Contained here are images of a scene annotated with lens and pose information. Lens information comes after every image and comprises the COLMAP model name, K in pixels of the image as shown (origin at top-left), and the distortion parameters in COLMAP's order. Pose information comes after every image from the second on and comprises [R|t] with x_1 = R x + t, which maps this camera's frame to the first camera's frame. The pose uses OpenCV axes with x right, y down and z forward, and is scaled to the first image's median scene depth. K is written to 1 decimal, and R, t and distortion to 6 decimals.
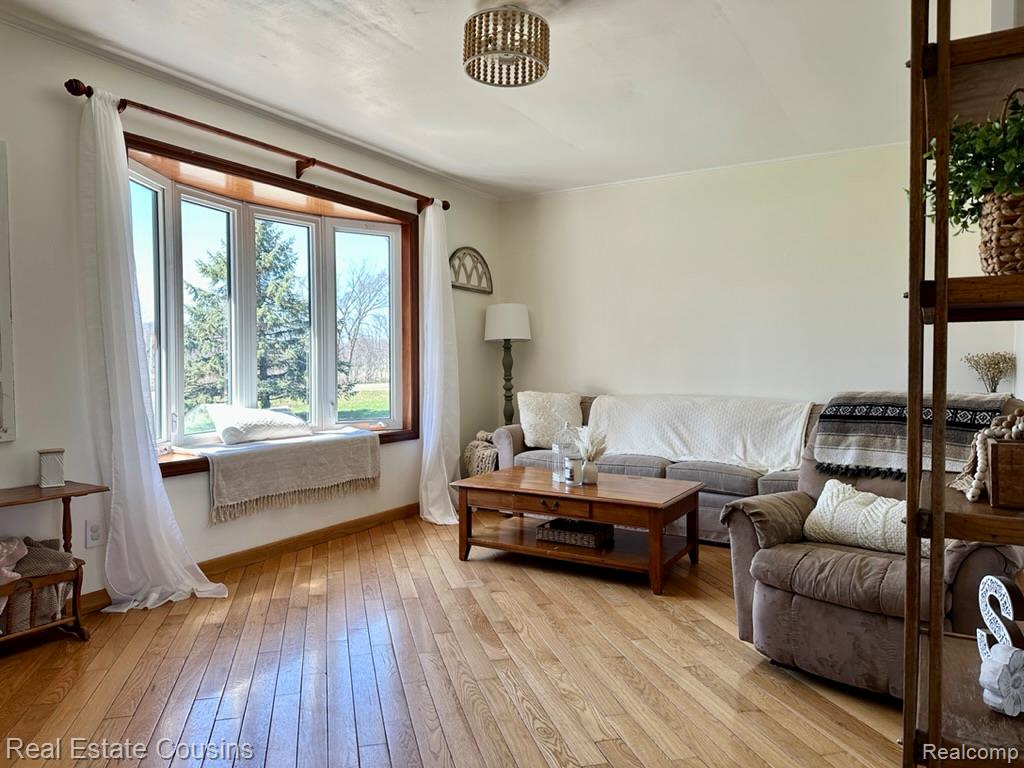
lens RADIAL K [[689.4, 0, 512.0], [0, 689.4, 384.0], [0, 0, 1]] dist [-0.002673, -0.000488]
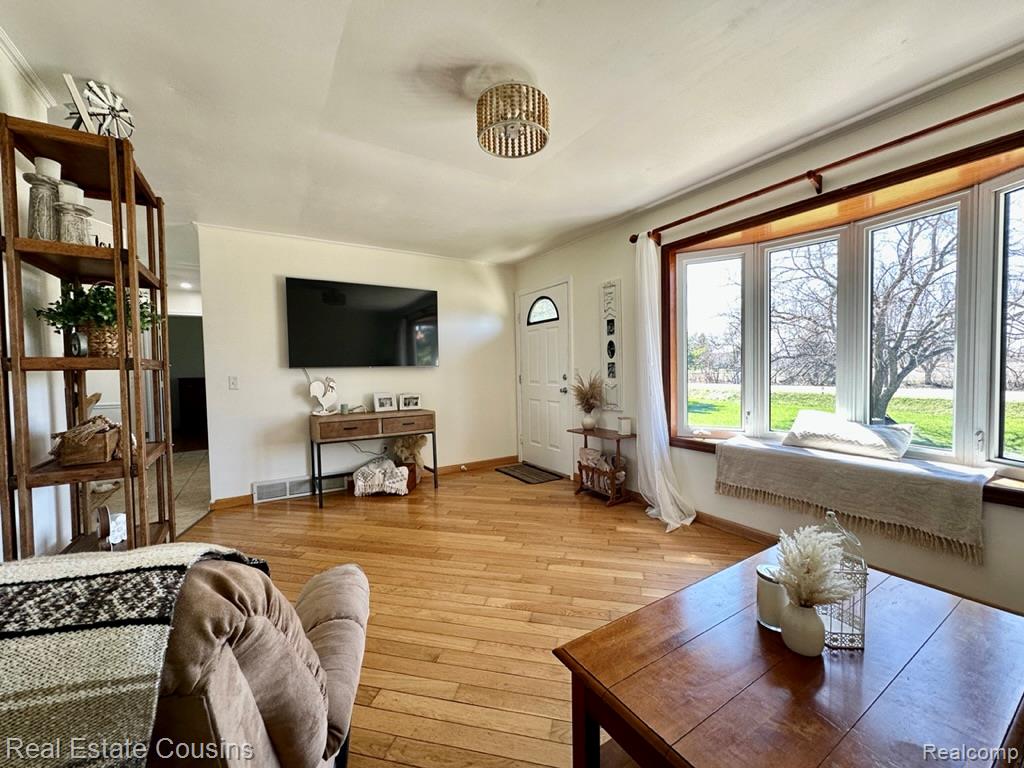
lens RADIAL K [[415.4, 0, 512.0], [0, 415.4, 384.0], [0, 0, 1]] dist [-0.001408, 0.000136]
pose [[-0.461609, 0.060622, -0.885010, 0.458876], [0.001160, 0.997703, 0.067736, -0.069375], [0.887083, 0.030241, -0.460619, 0.929410]]
